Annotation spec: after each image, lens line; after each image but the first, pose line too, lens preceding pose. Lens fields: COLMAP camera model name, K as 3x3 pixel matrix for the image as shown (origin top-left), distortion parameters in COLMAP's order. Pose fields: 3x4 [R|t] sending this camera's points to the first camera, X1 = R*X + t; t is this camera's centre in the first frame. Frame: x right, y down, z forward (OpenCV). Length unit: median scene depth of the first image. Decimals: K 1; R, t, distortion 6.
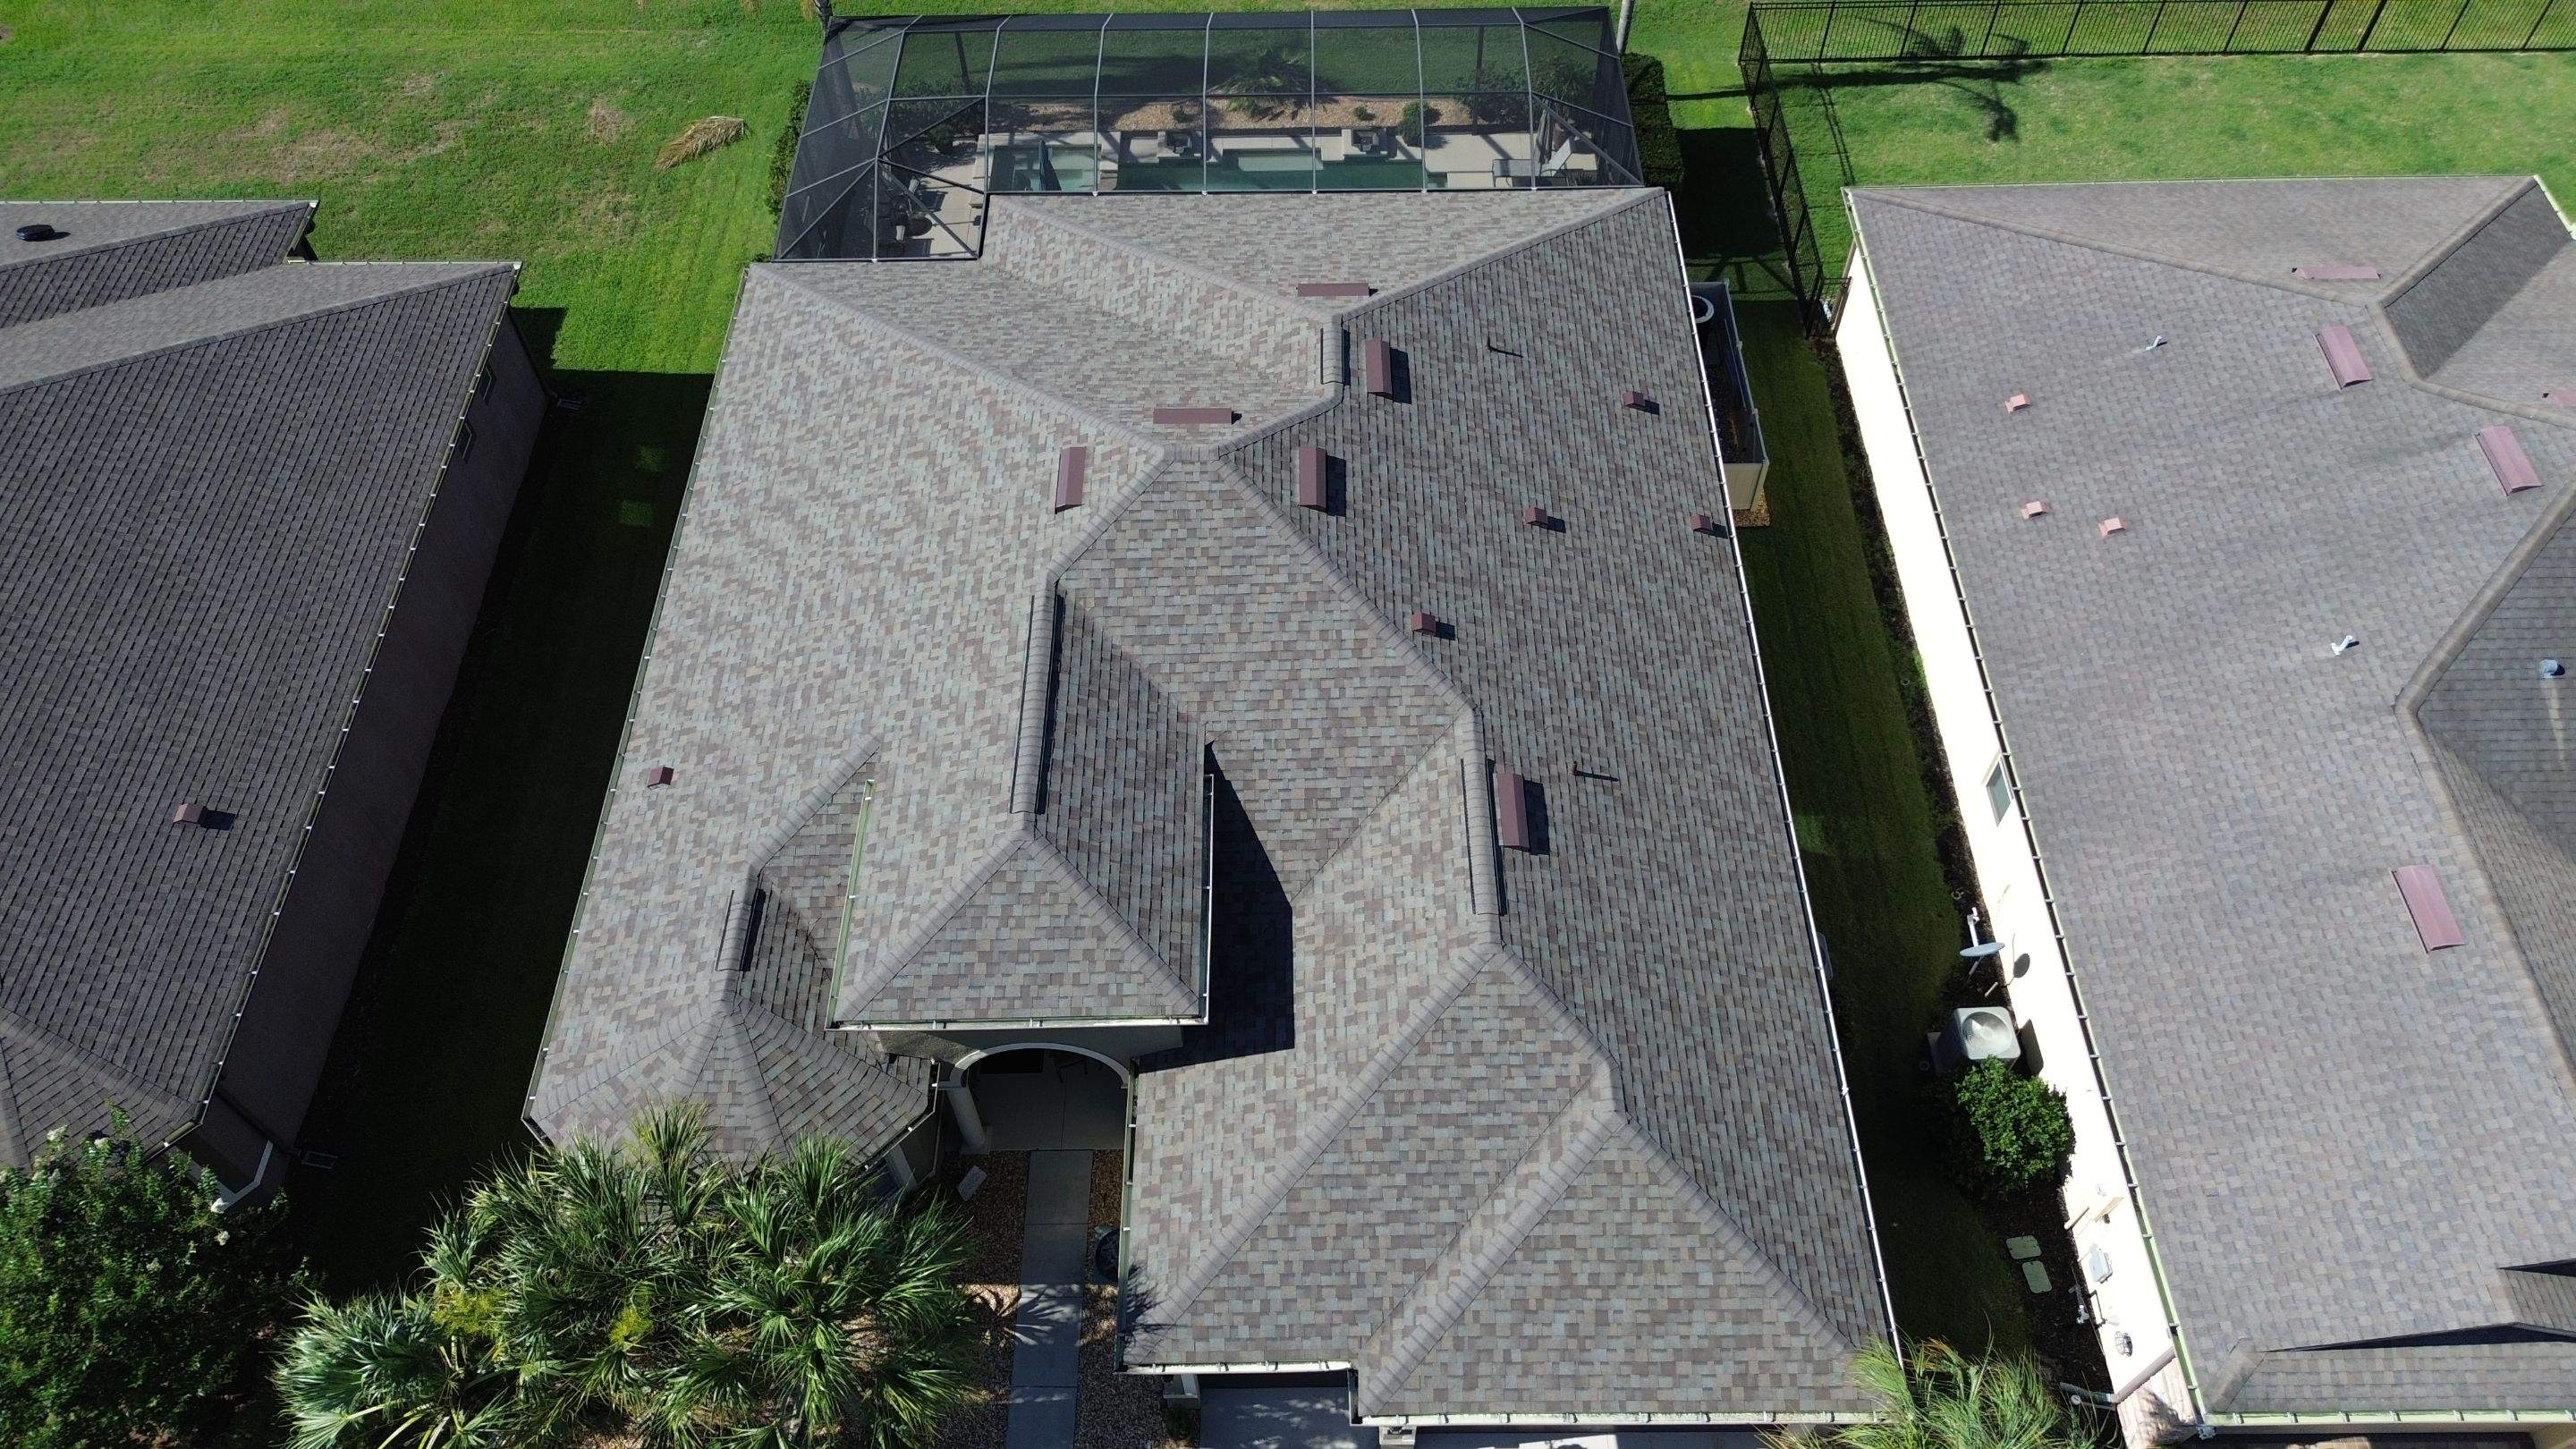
lens RADIAL K [[1828.8, 0, 1296.7], [0, 1828.8, 719.9], [0, 0, 1]] dist [0.069519, -0.065236]
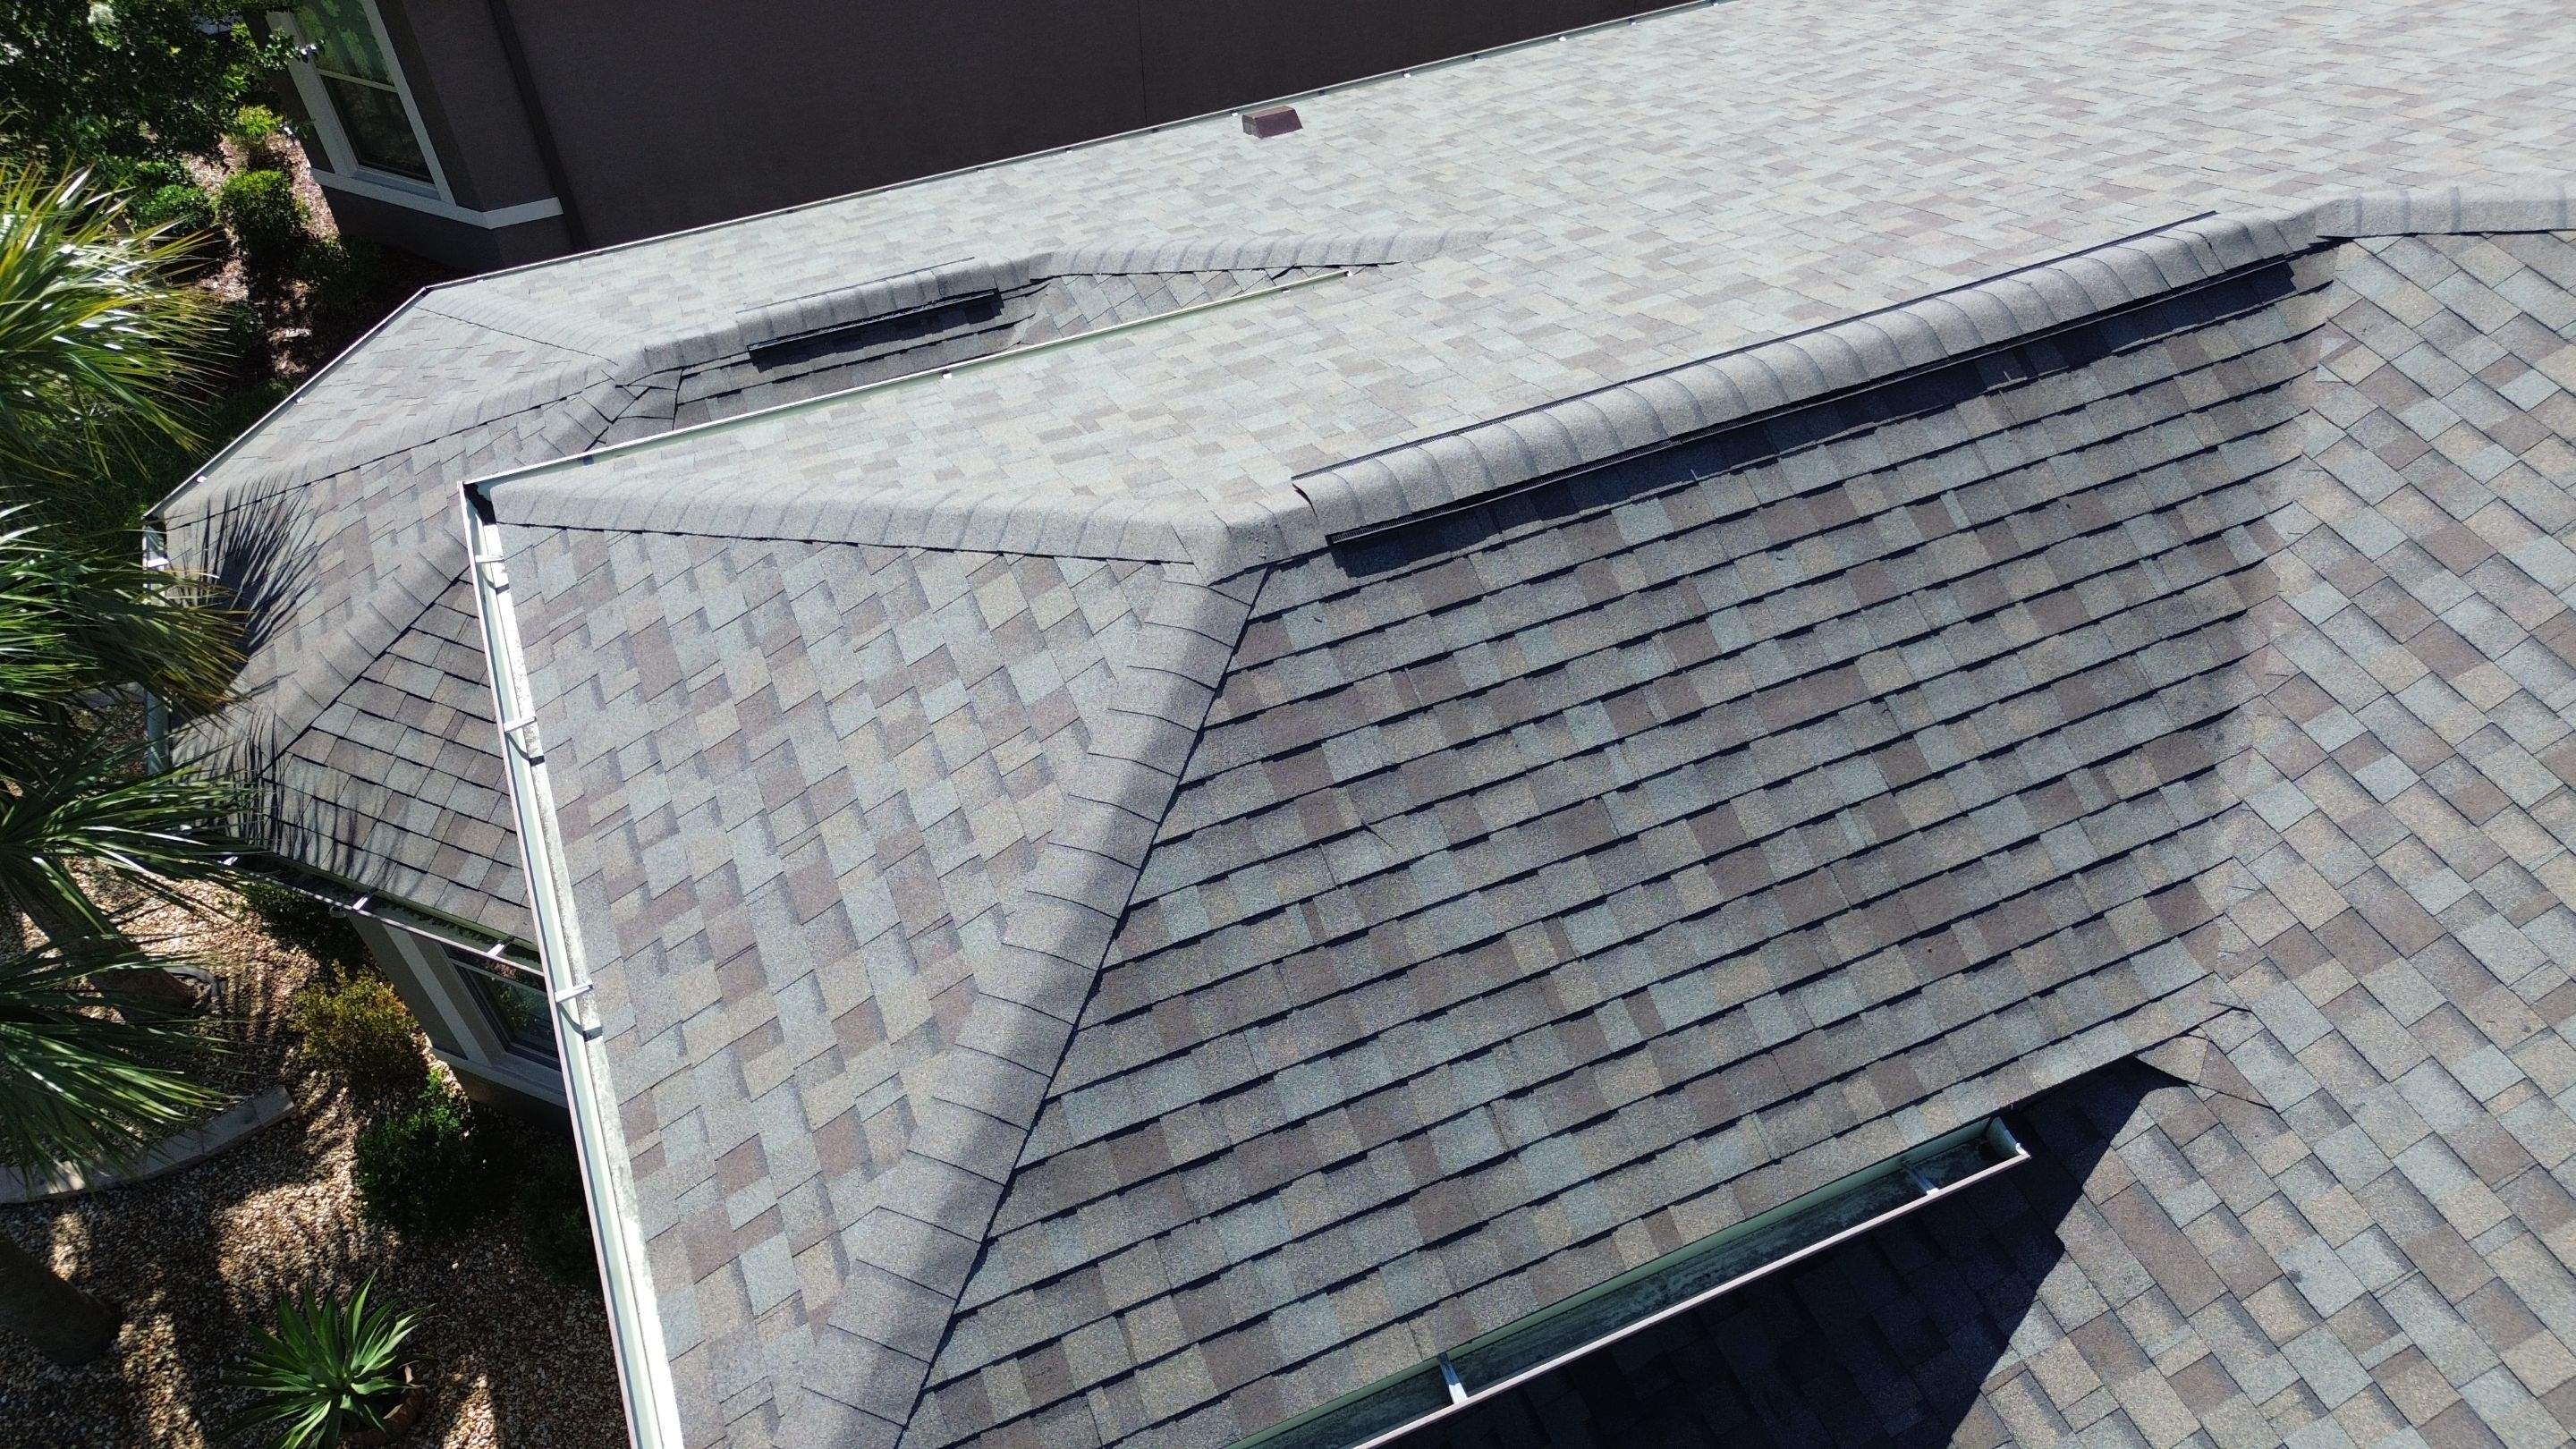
lens RADIAL K [[1828.8, 0, 1293.1], [0, 1828.8, 716.3], [0, 0, 1]] dist [0.069519, -0.065236]
pose [[0.382282, 0.695503, -0.608388, 0.015861], [-0.743474, 0.622485, 0.244455, 0.009706], [0.548732, 0.358870, 0.755053, 0.785508]]
